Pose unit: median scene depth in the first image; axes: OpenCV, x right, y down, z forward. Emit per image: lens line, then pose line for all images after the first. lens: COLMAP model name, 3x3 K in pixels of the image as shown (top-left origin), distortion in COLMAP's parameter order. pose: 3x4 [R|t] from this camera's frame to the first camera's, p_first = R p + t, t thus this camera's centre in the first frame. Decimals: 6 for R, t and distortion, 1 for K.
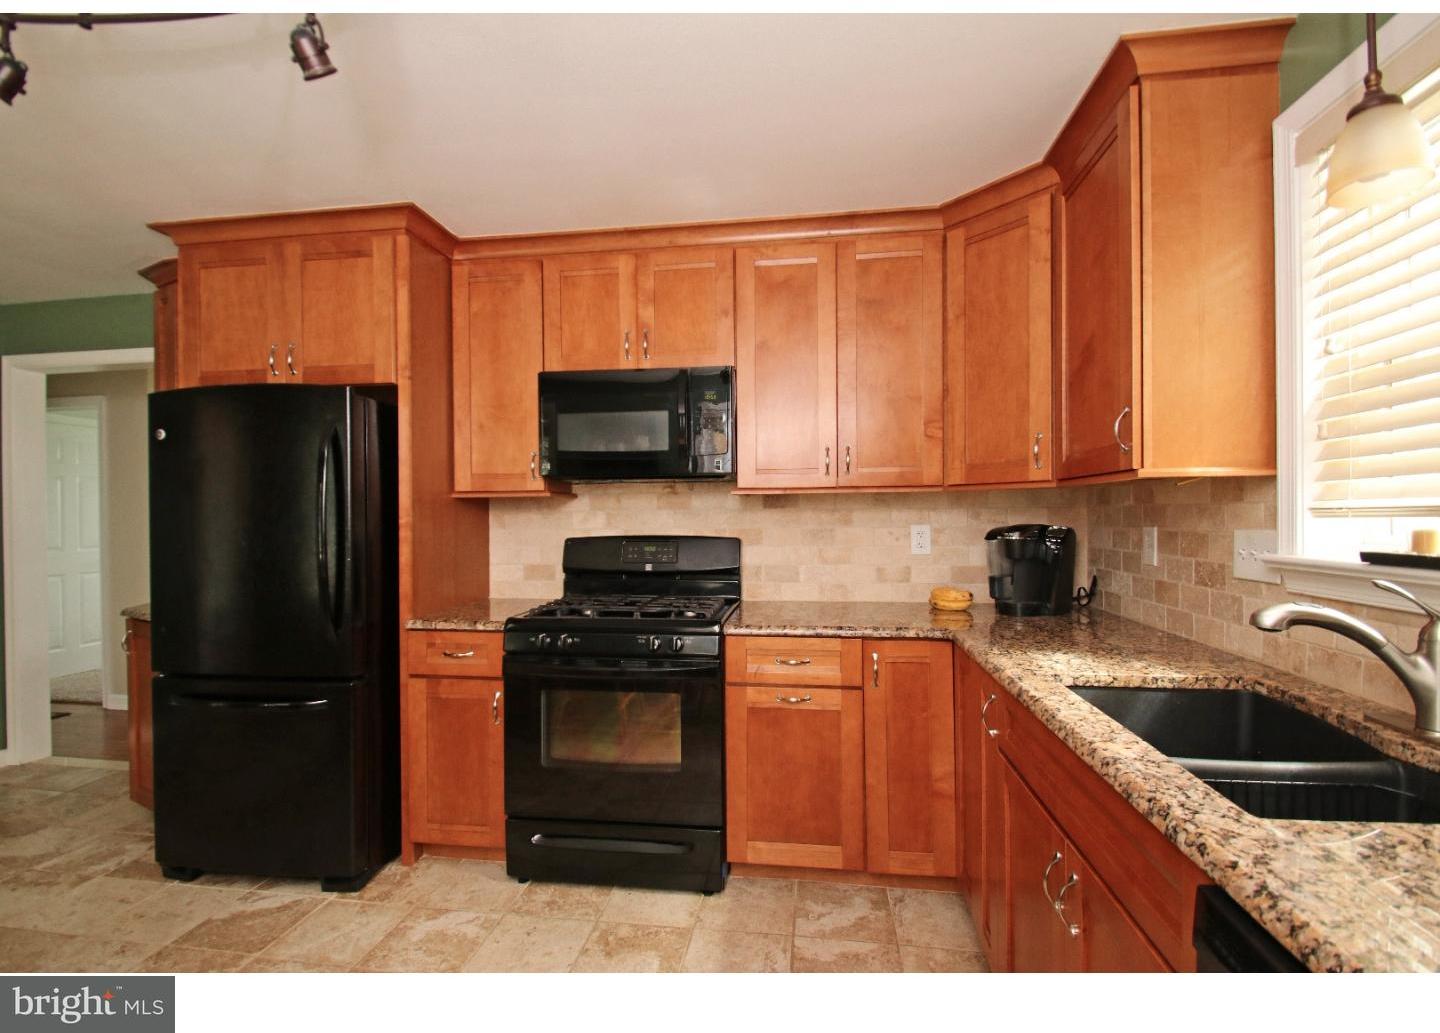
lens RADIAL K [[676.0, 0, 720.0], [0, 676.0, 516.5], [0, 0, 1]] dist [0.001604, -0.009203]
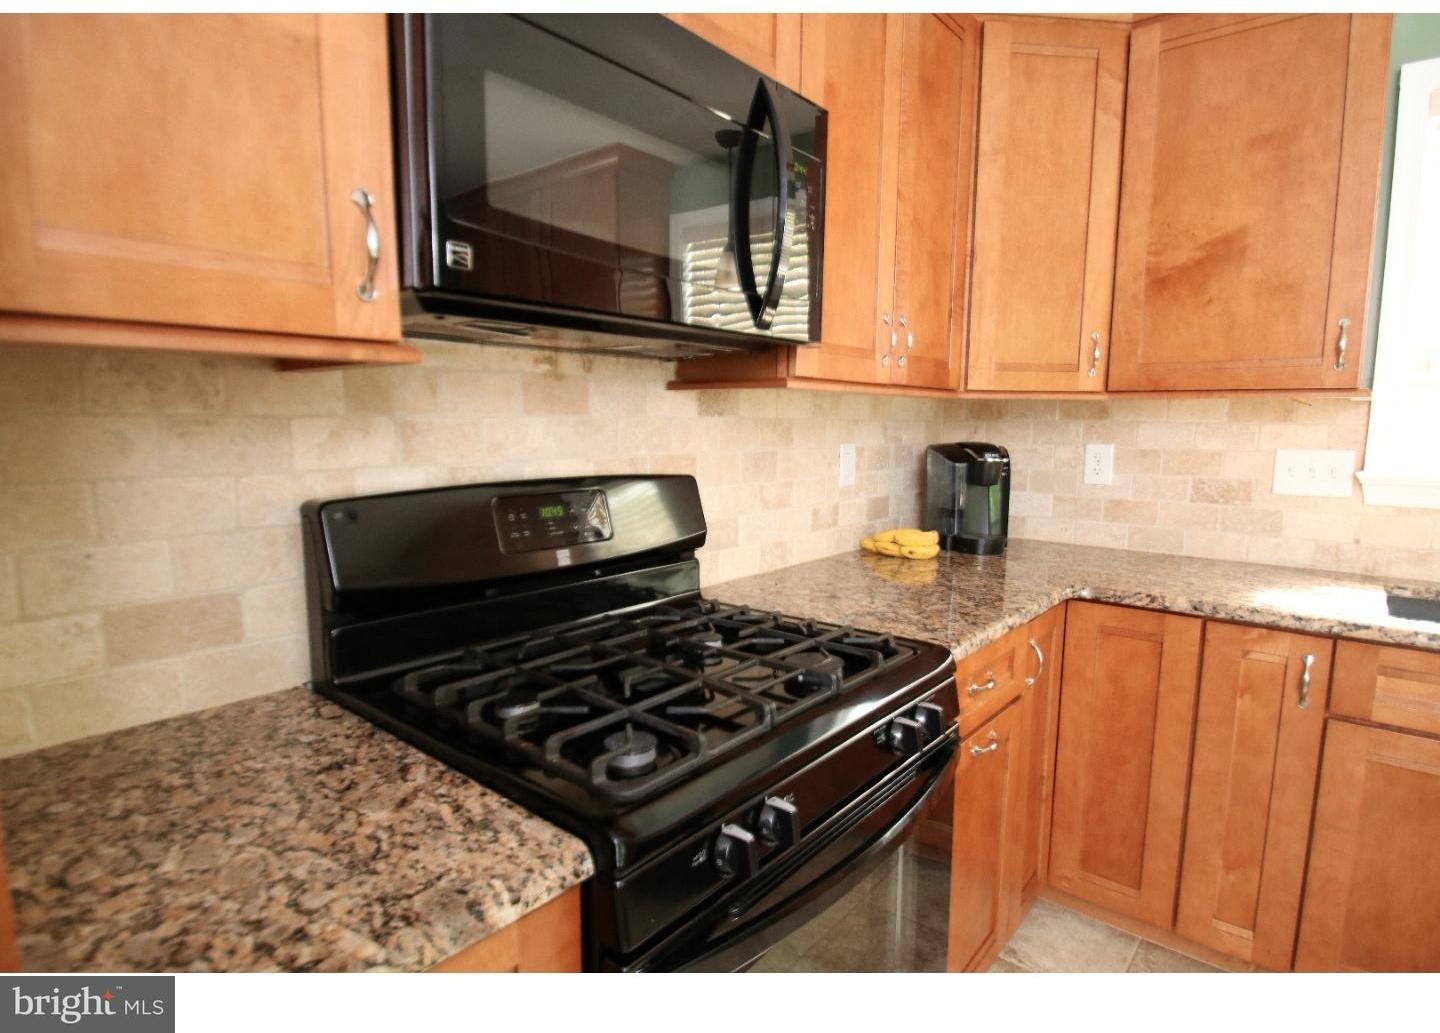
lens RADIAL K [[775.5, 0, 720.0], [0, 775.5, 516.5], [0, 0, 1]] dist [-0.000792, -0.000606]
pose [[0.520832, -0.095649, 0.848284, -0.453860], [-0.011411, 0.992834, 0.118954, -0.006379], [-0.853583, -0.071635, 0.516009, 0.682545]]
